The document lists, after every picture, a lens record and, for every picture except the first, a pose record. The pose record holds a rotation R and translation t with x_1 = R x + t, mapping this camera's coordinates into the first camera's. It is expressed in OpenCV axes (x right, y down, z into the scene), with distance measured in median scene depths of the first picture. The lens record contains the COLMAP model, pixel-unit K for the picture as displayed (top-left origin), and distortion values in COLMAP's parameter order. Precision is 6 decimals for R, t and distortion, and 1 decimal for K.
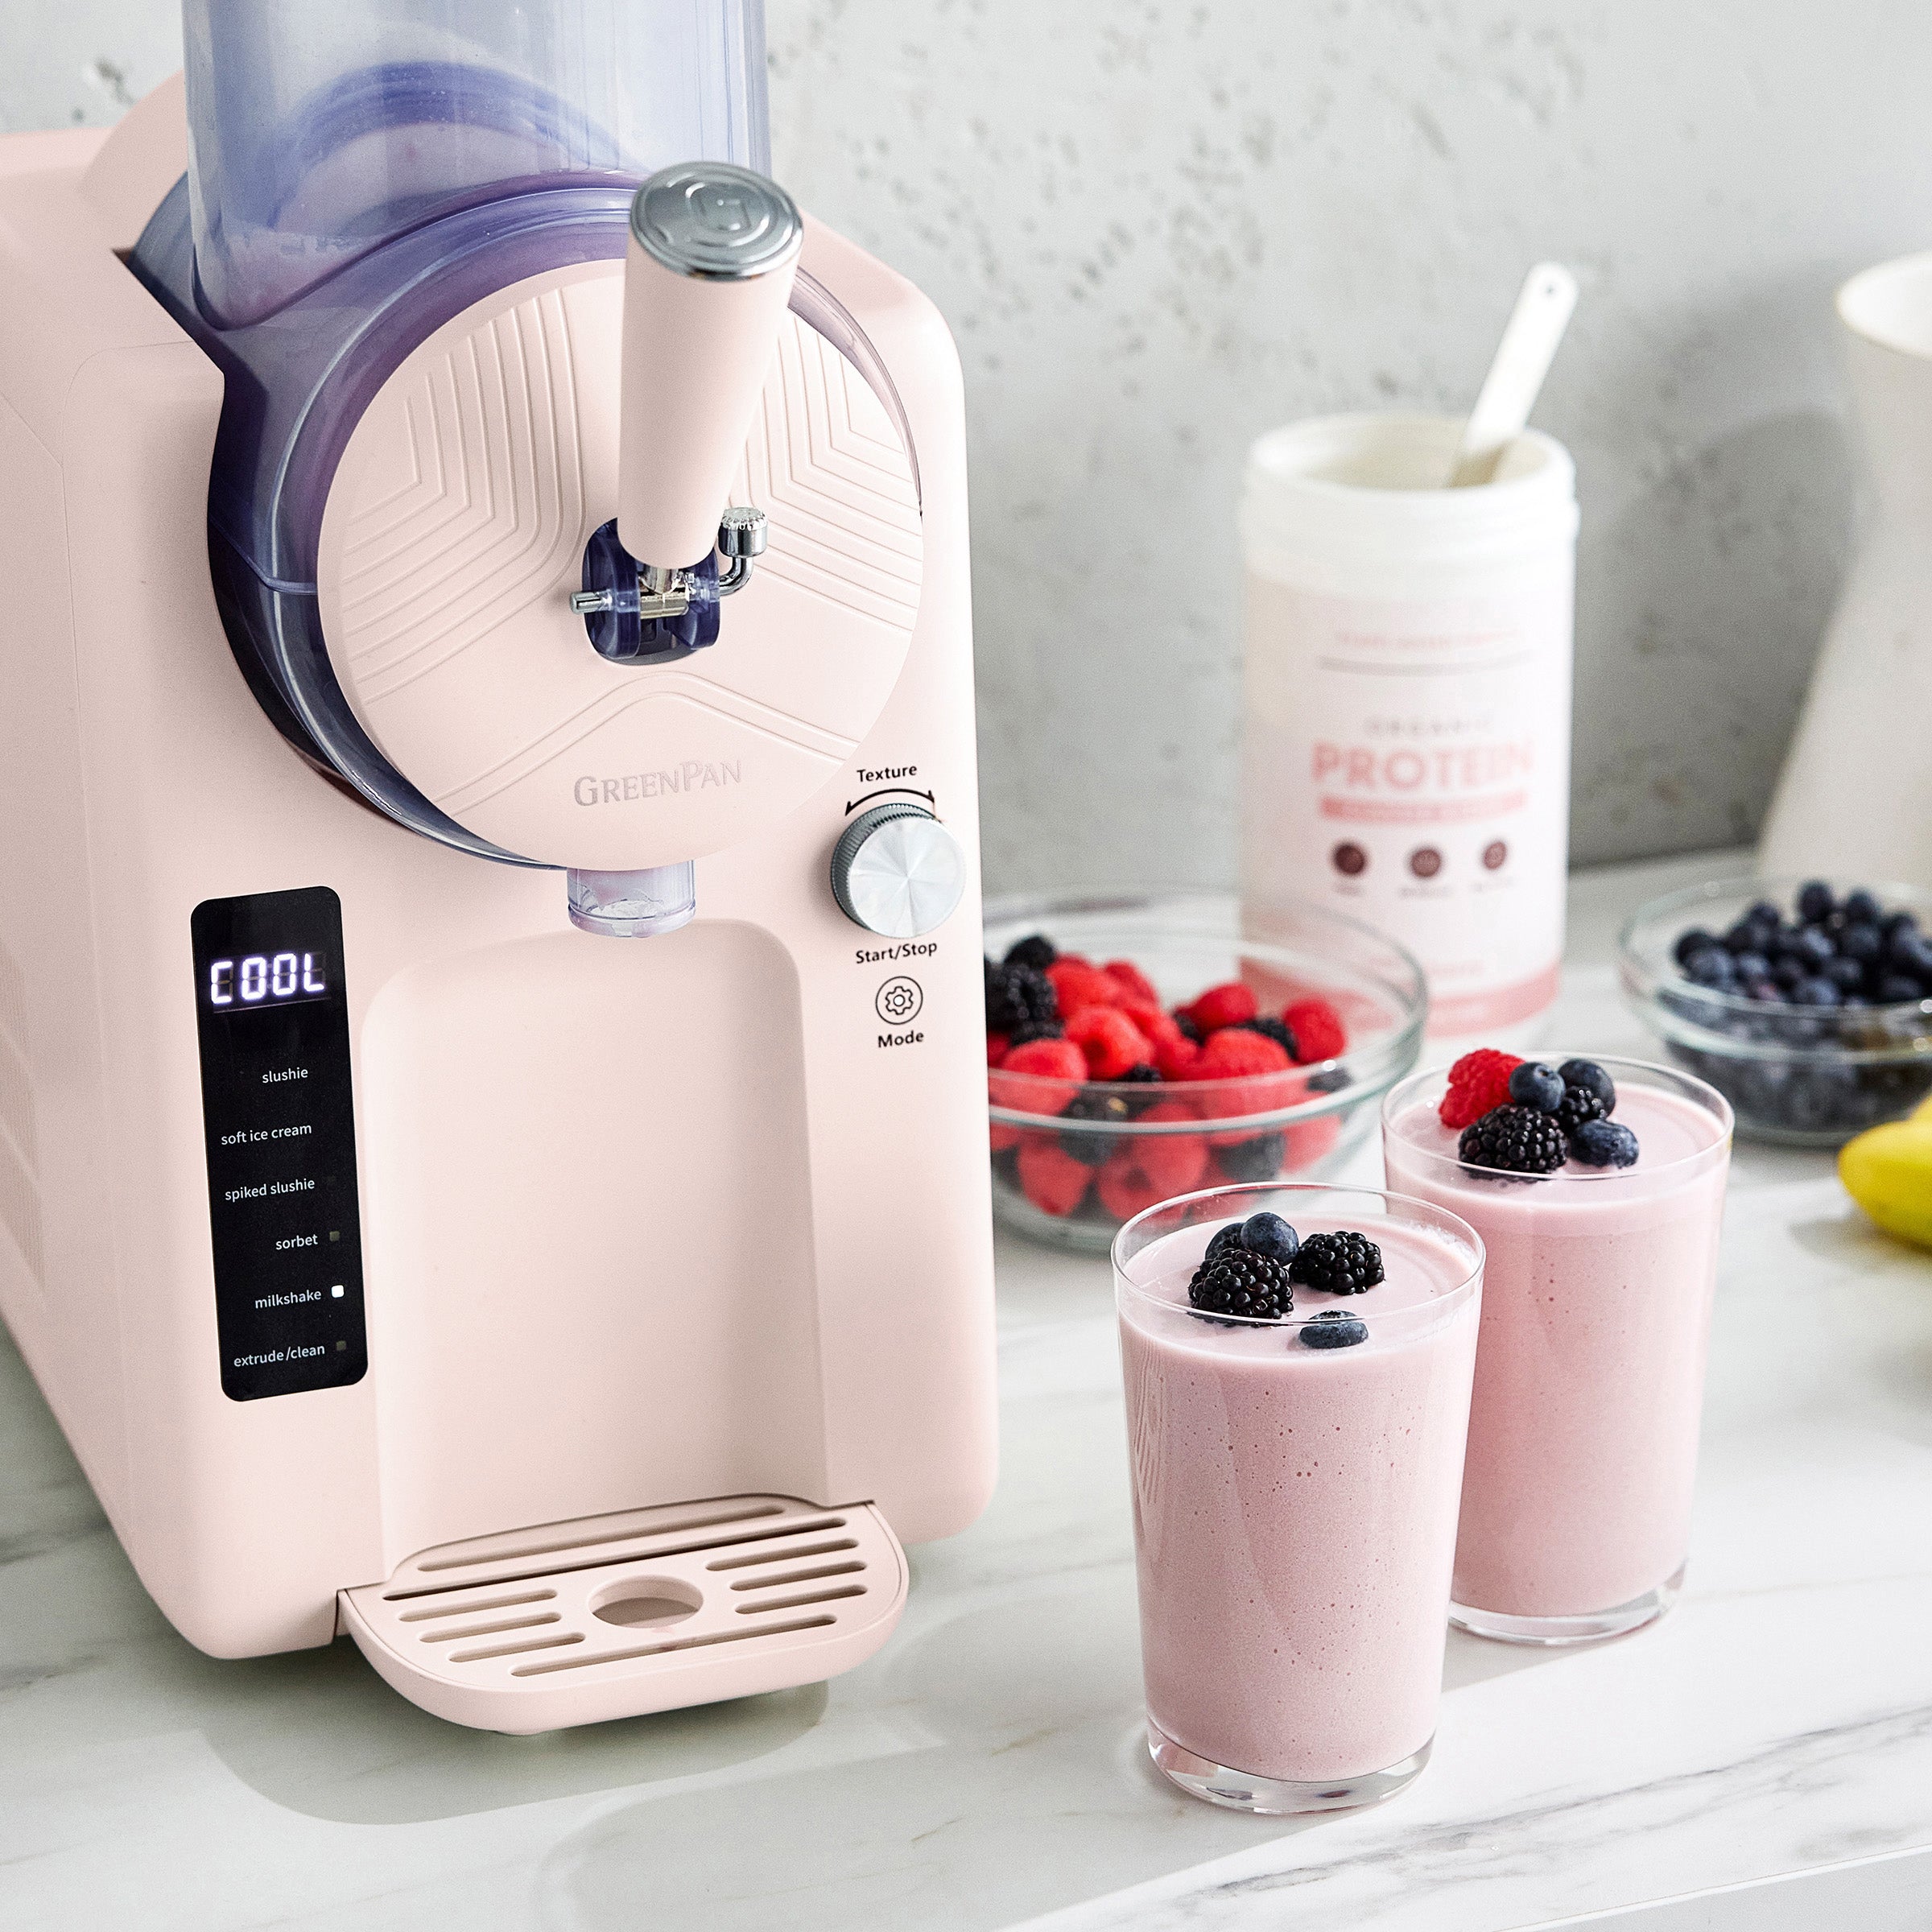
lens RADIAL K [[6249.3, 0, 900.4], [0, 6249.3, 872.6], [0, 0, 1]] dist [0.427776, -5.419494]
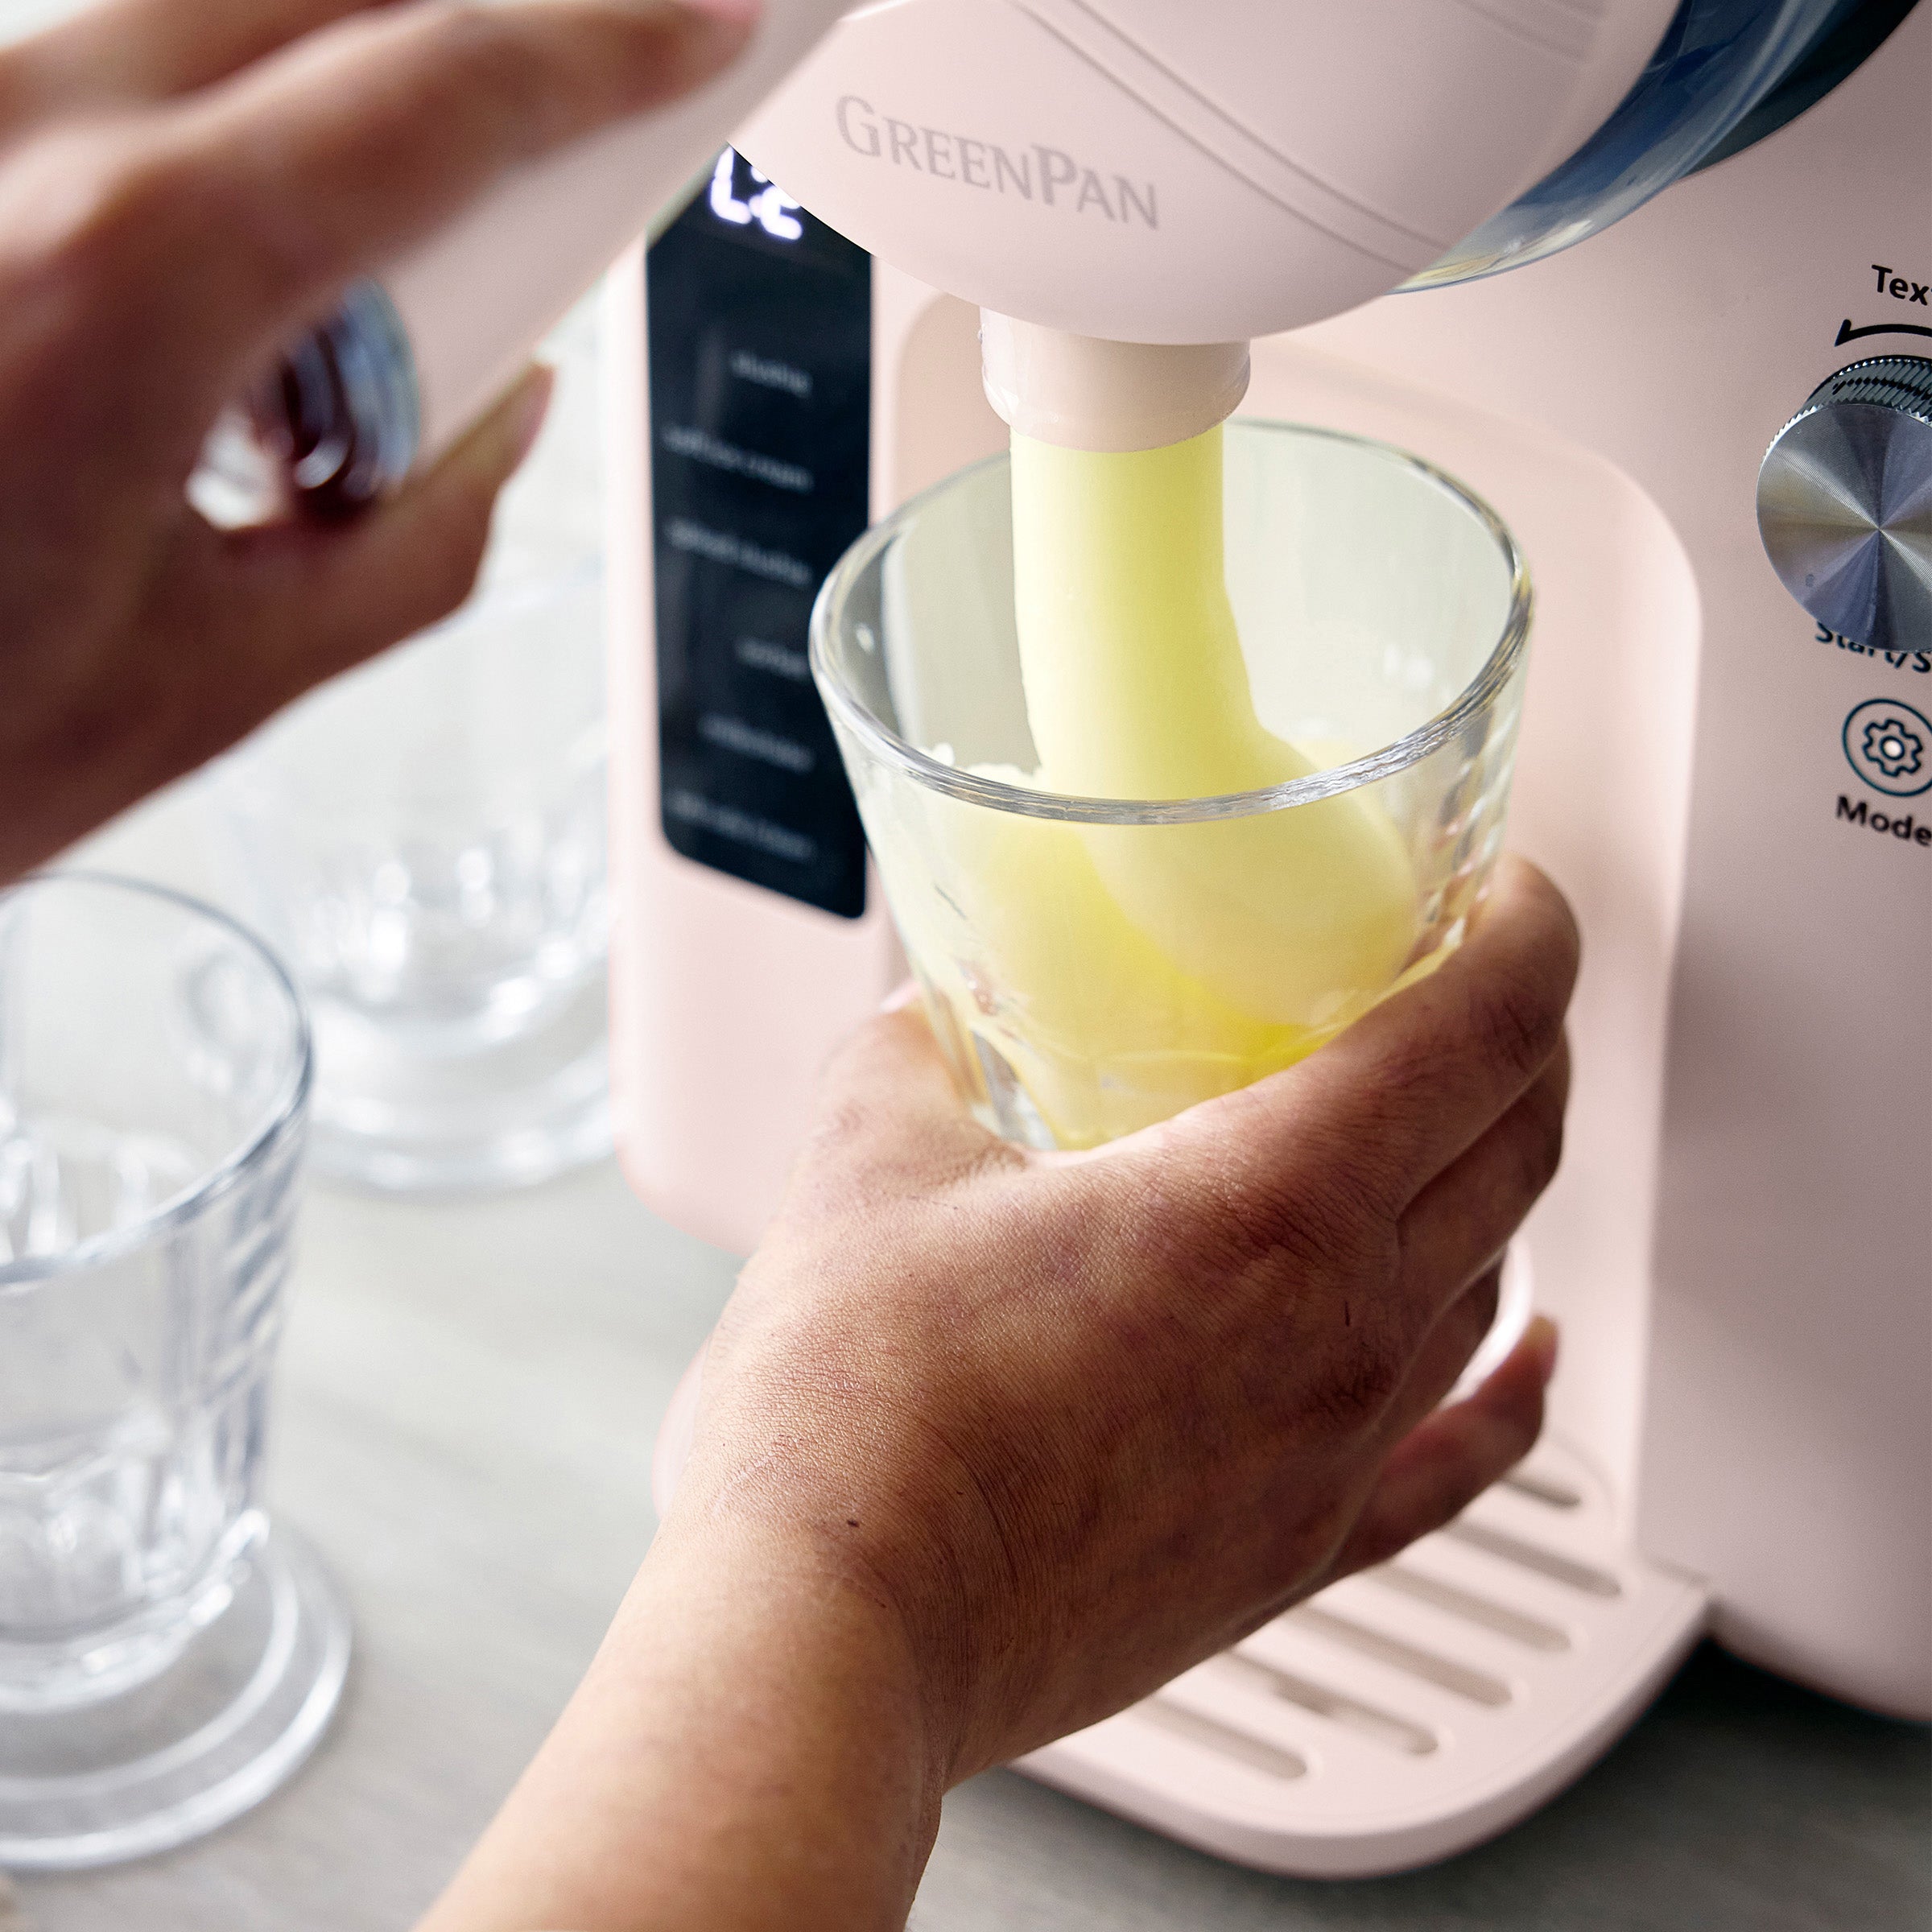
lens RADIAL K [[6249.3, 0, 900.4], [0, 6249.3, 872.6], [0, 0, 1]] dist [0.427776, -5.419494]
pose [[0.607619, 0.468160, -0.641580, 0.266034], [-0.237415, 0.877931, 0.415778, -0.152164], [0.757914, -0.100314, 0.644596, 0.657078]]
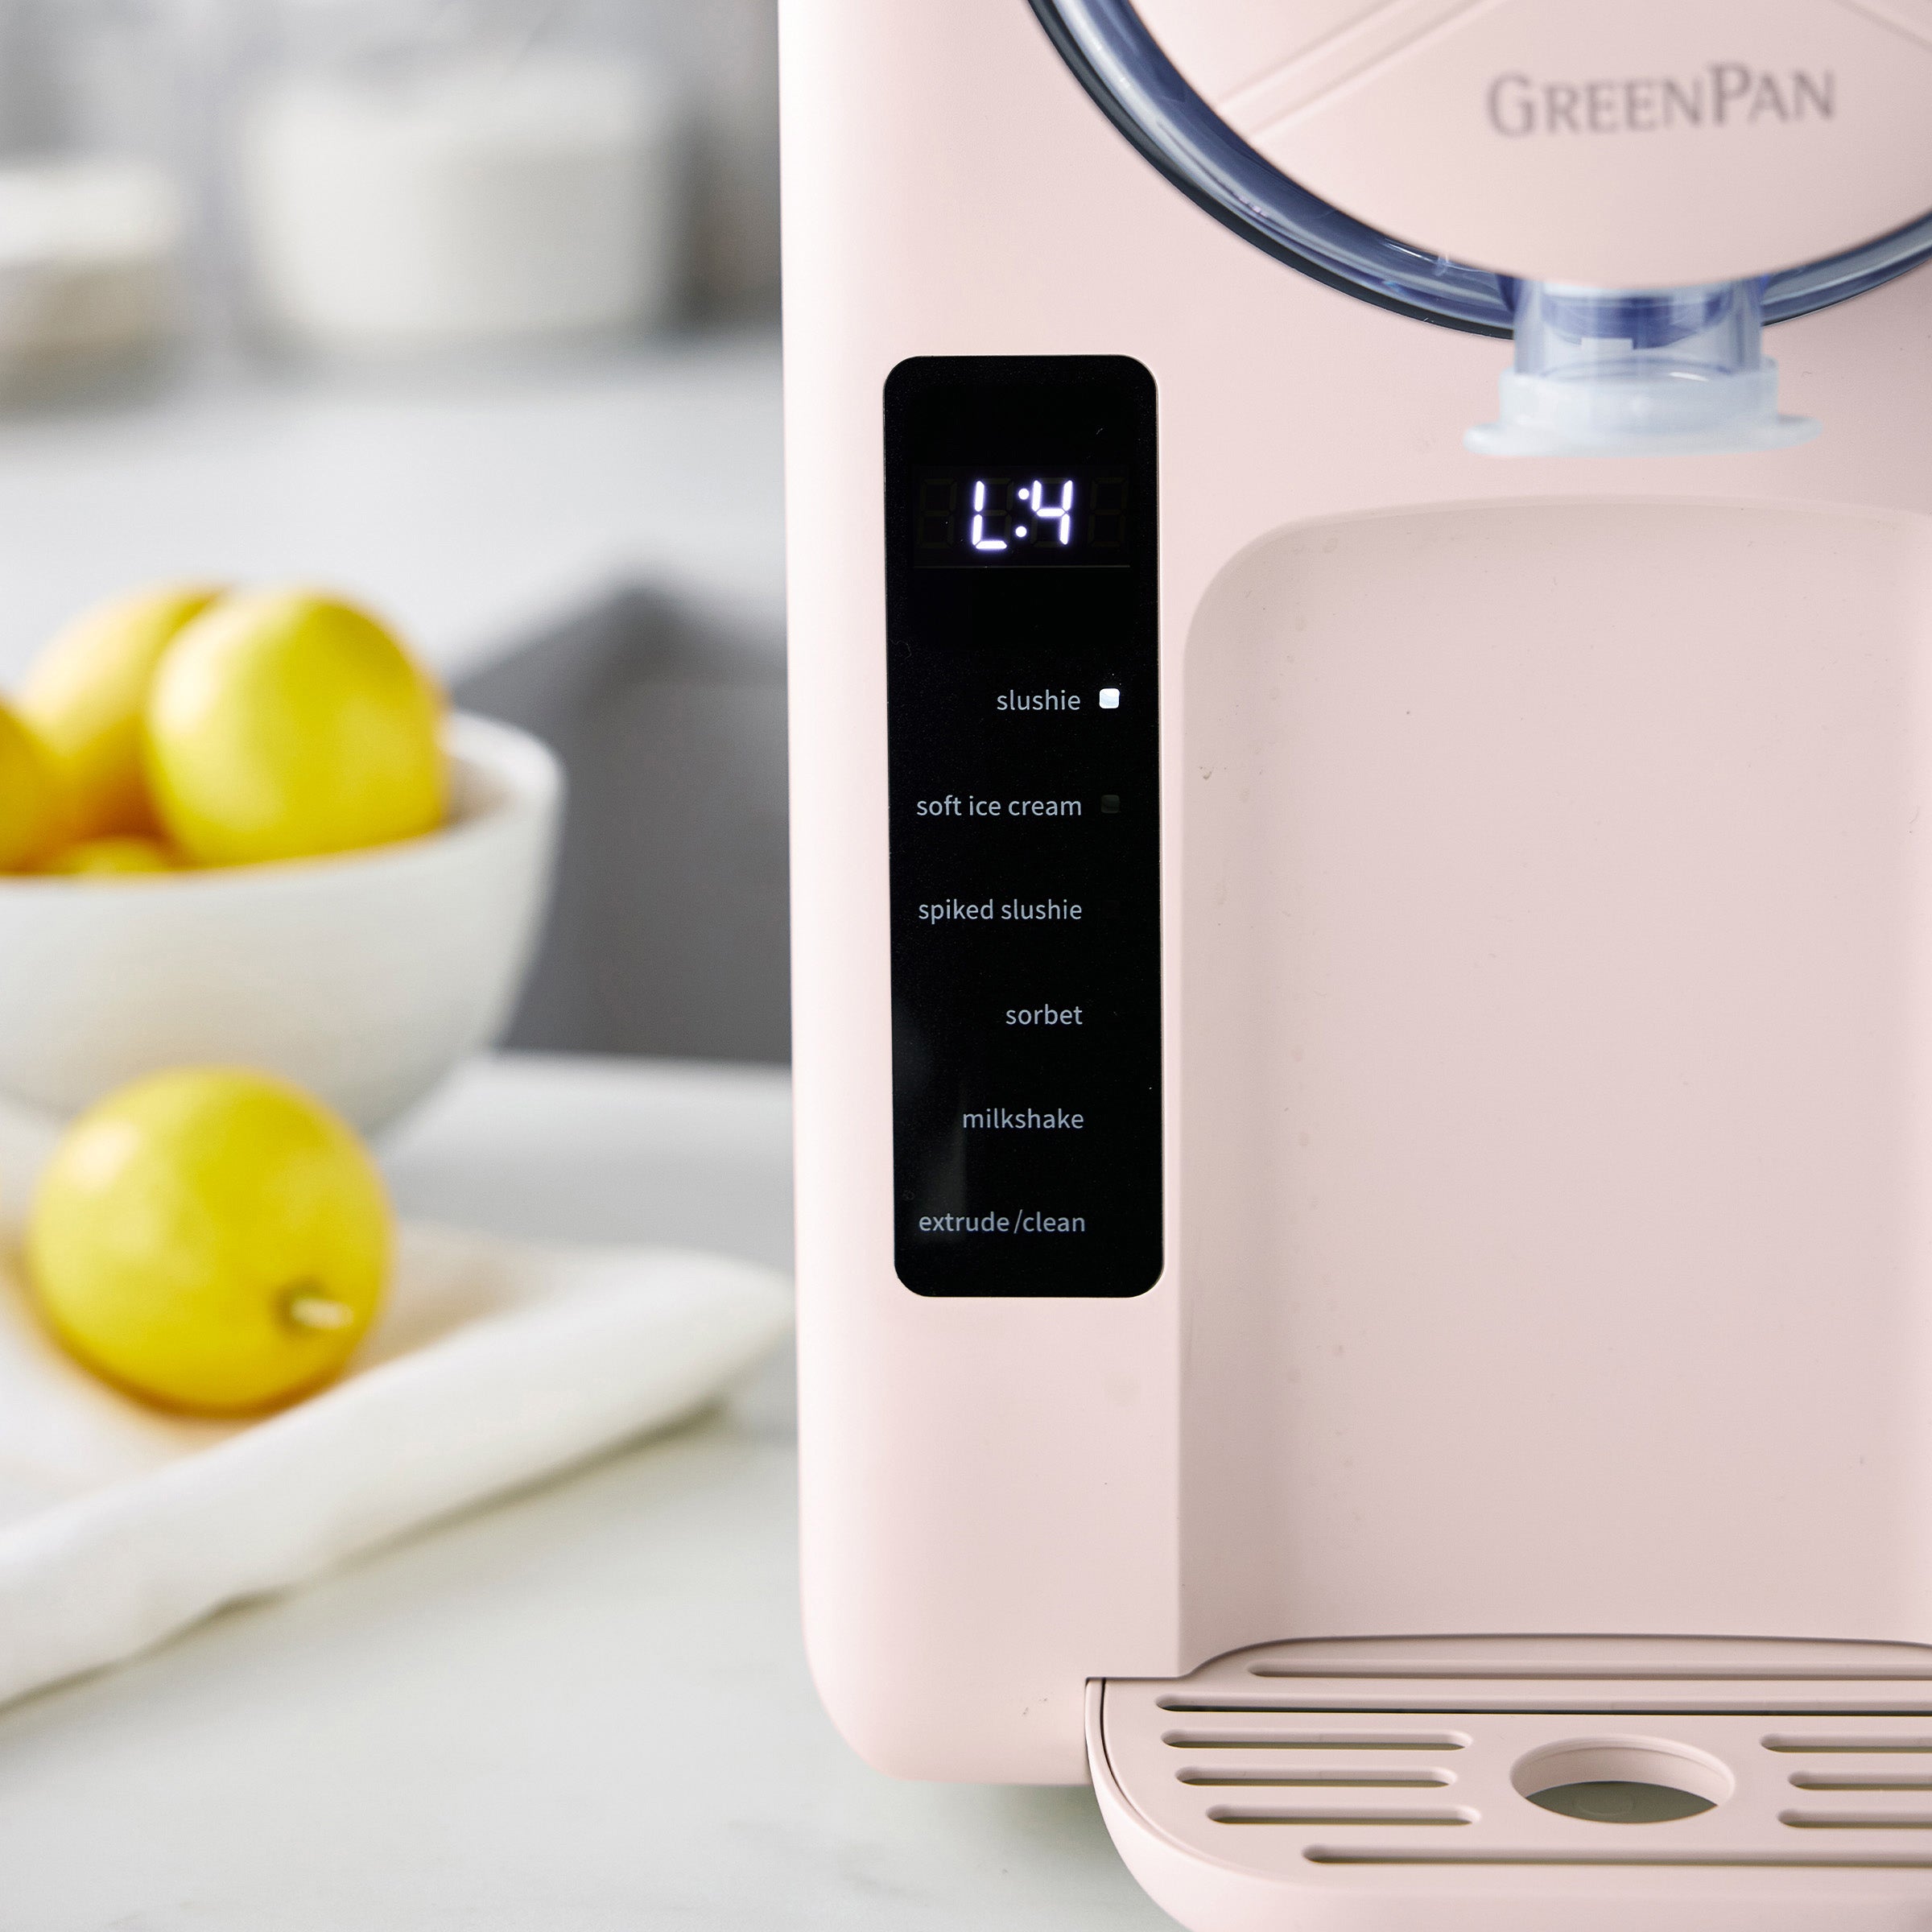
lens RADIAL K [[6249.3, 0, 900.4], [0, 6249.3, 872.6], [0, 0, 1]] dist [0.427776, -5.419494]
pose [[0.922171, 0.084708, -0.377393, 0.097481], [-0.120259, 0.990157, -0.071609, 0.087038], [0.367612, 0.111421, 0.923281, 0.488346]]
